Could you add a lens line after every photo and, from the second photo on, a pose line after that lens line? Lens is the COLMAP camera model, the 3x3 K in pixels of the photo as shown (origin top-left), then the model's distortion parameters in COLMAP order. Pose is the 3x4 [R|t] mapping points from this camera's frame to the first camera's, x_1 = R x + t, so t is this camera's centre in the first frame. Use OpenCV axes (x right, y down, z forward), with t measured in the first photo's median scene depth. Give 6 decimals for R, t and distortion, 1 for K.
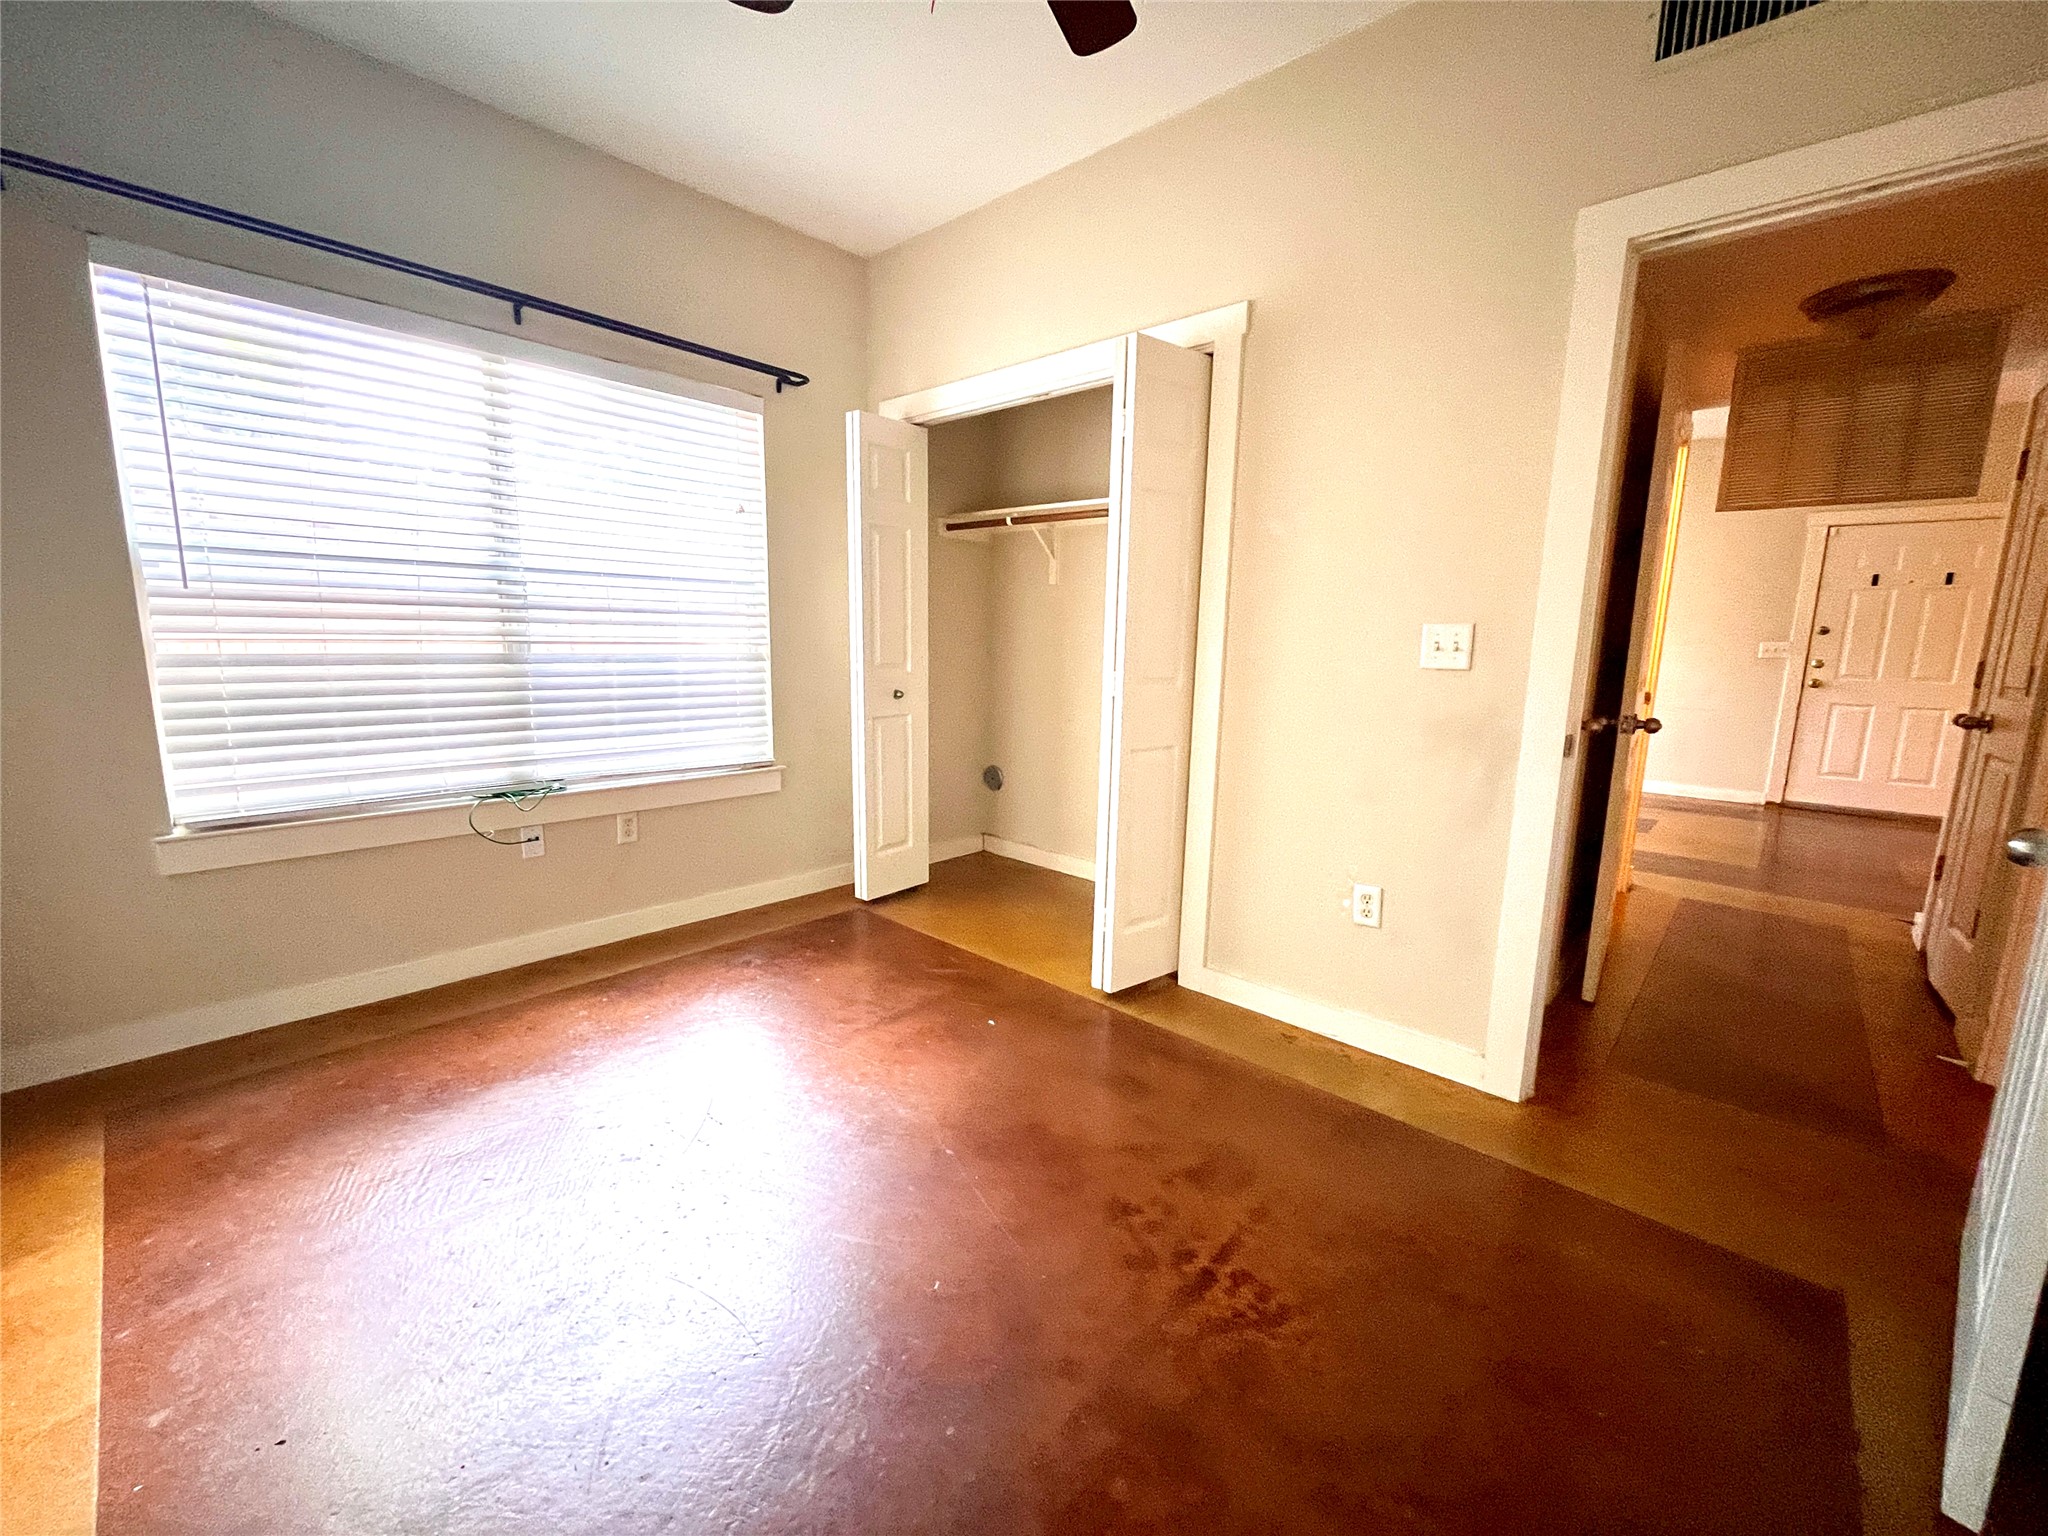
lens RADIAL K [[821.7, 0, 1022.0], [0, 821.7, 770.6], [0, 0, 1]] dist [-0.001439, -0.001803]
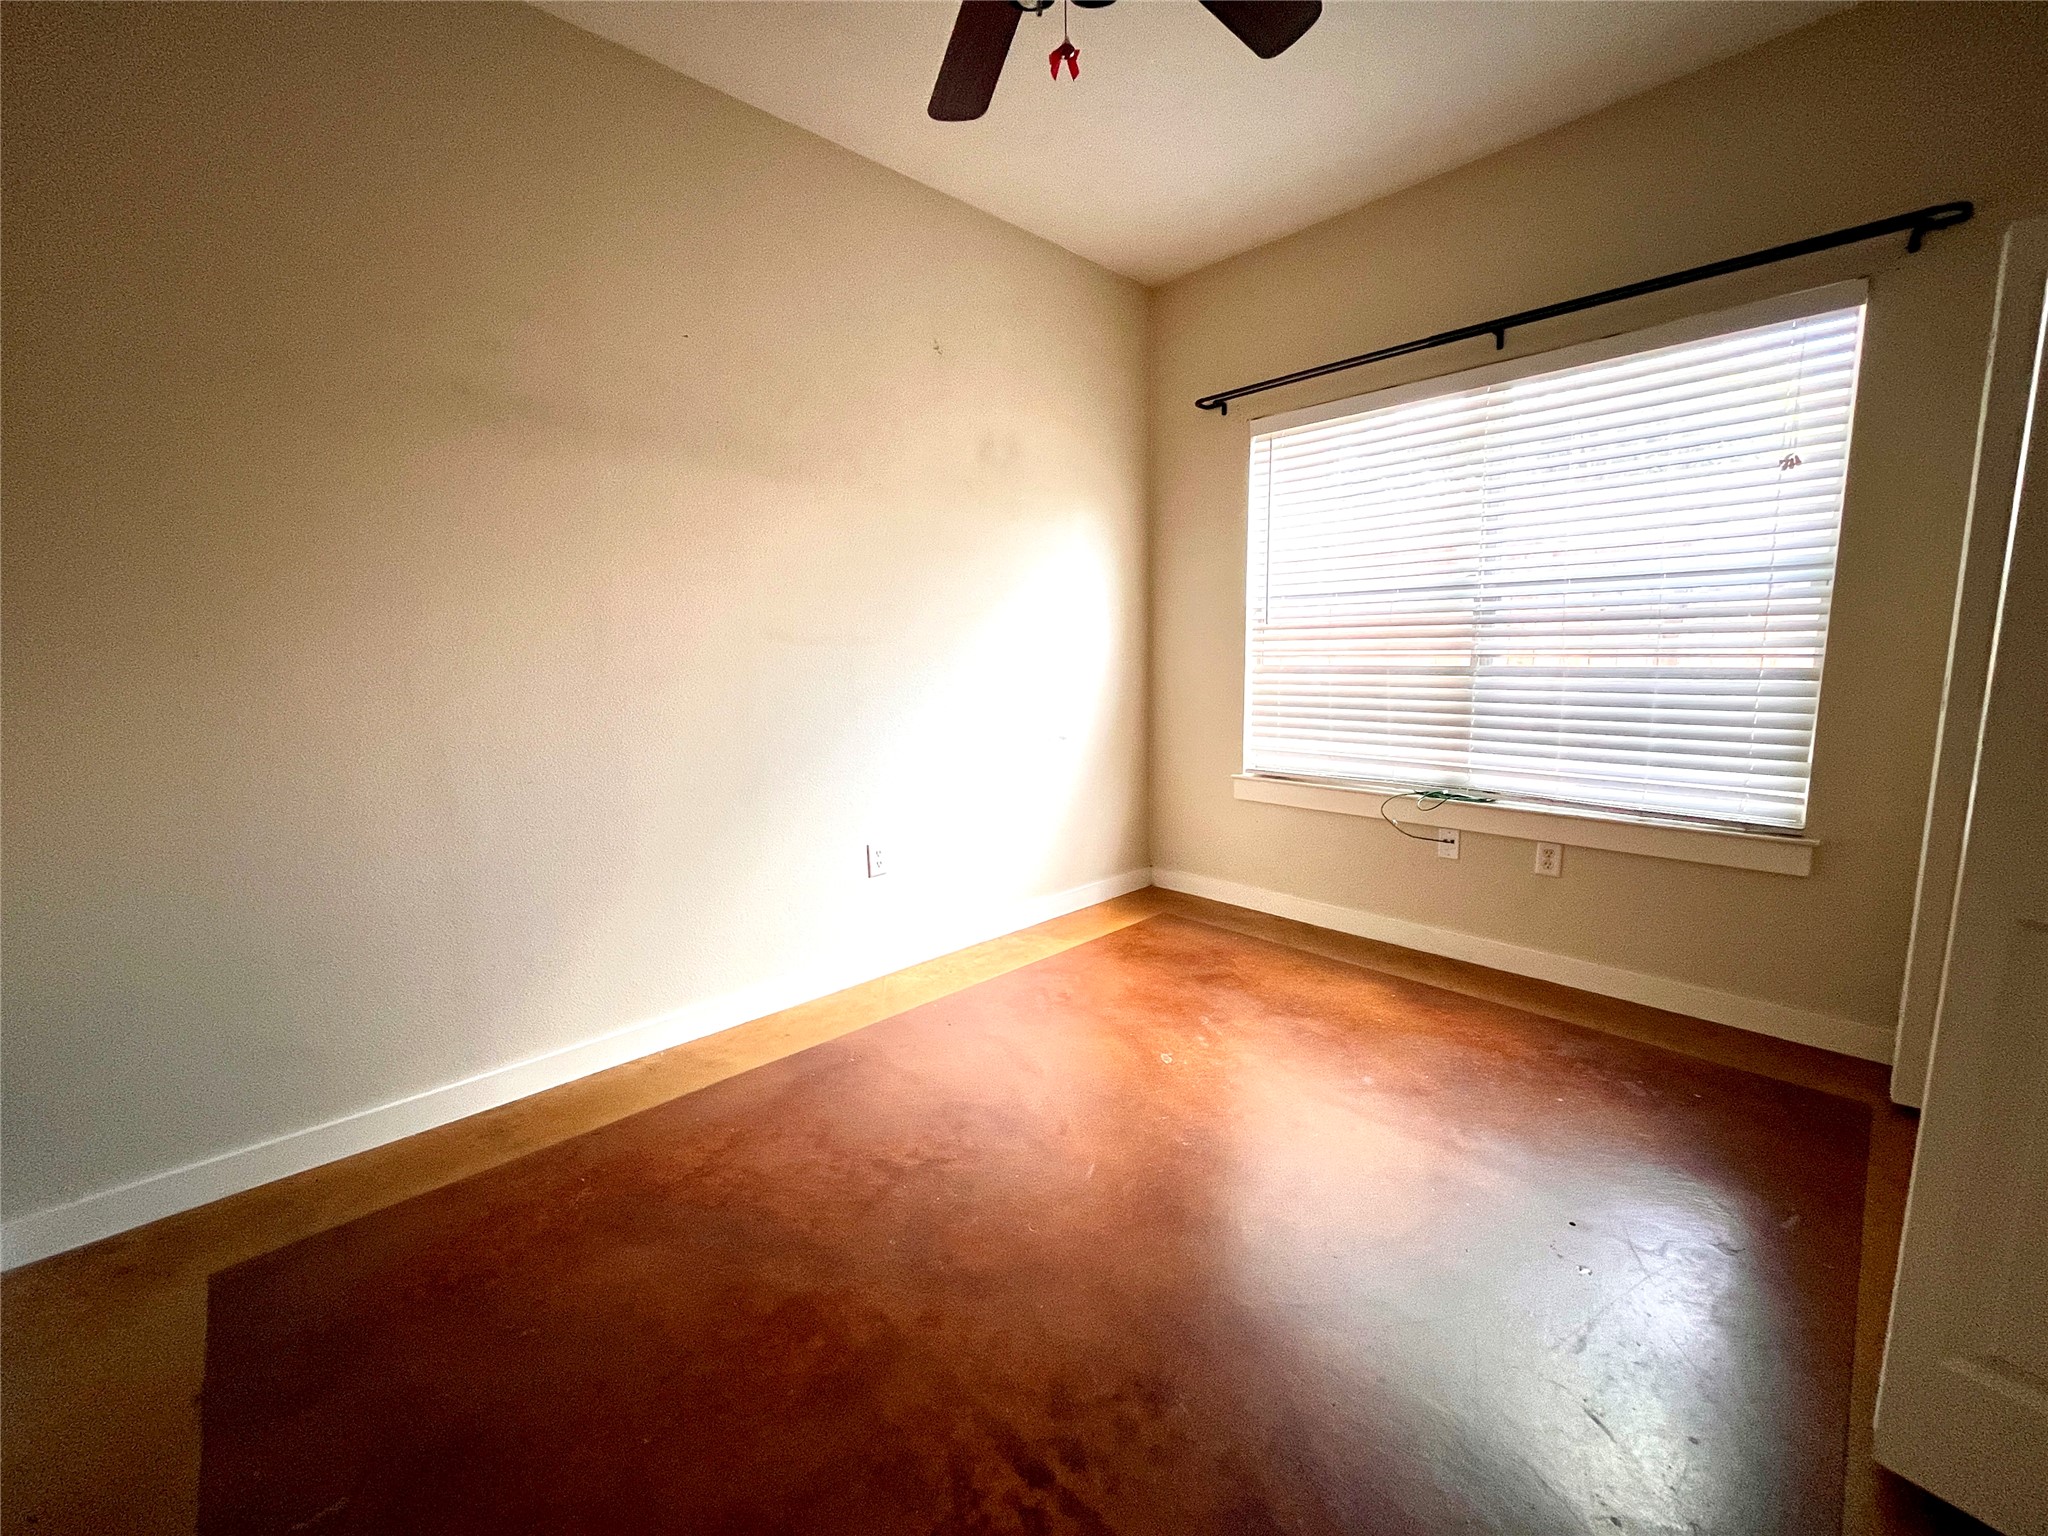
lens RADIAL K [[821.7, 0, 1016.4], [0, 821.7, 766.4], [0, 0, 1]] dist [-0.001439, -0.001803]
pose [[-0.070229, 0.123982, -0.989796, 0.486512], [-0.145497, 0.980361, 0.133124, -0.071472], [0.986863, 0.153361, -0.050811, 0.493947]]
